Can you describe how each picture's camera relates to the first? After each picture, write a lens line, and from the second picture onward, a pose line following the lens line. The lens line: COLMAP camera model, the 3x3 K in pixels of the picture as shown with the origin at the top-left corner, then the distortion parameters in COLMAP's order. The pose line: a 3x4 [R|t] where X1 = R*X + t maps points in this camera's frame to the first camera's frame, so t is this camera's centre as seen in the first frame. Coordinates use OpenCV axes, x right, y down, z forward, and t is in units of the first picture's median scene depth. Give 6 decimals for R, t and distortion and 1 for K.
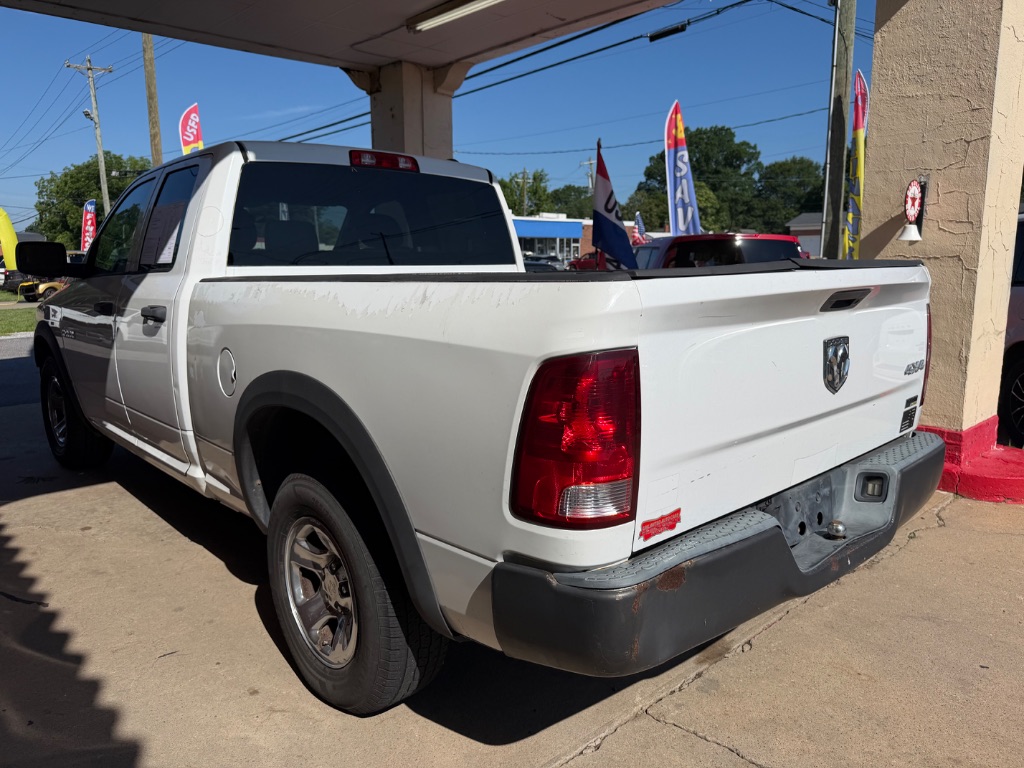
lens RADIAL K [[741.7, 0, 512.0], [0, 741.7, 384.0], [0, 0, 1]] dist [0.001314, -0.007112]
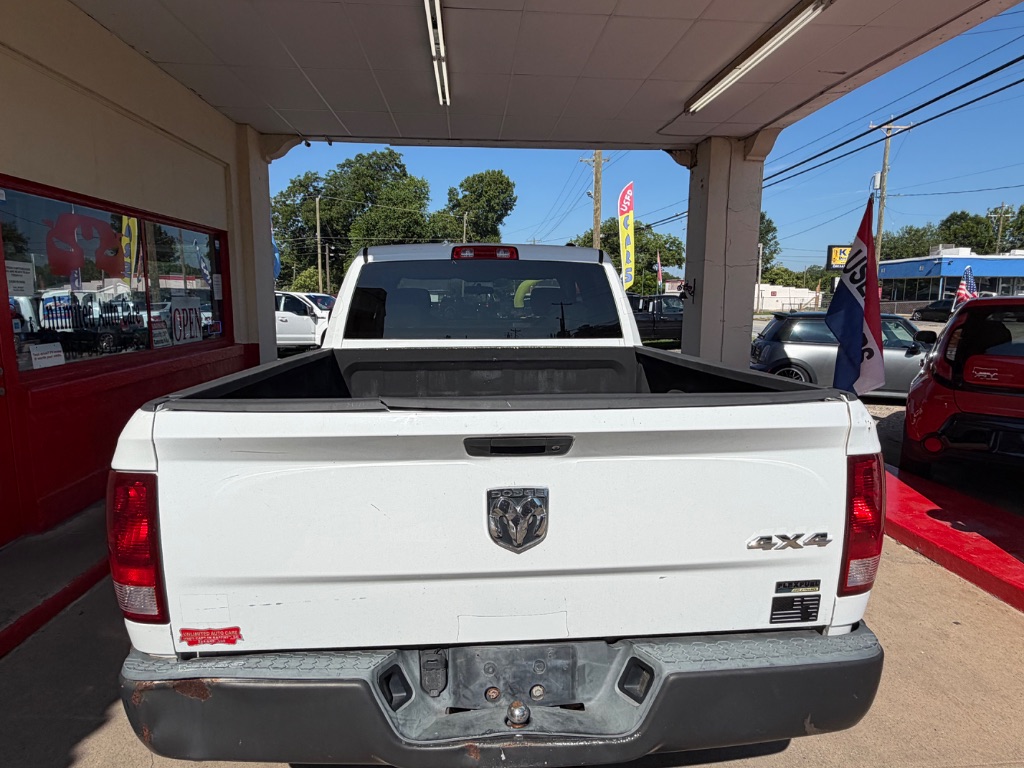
lens RADIAL K [[607.6, 0, 512.0], [0, 607.6, 384.0], [0, 0, 1]] dist [0.000809, -0.001943]
pose [[0.778913, 0.096878, -0.619604, 0.488338], [-0.109063, 0.993867, 0.018292, -0.110289], [0.617576, 0.053328, 0.784701, 0.259716]]
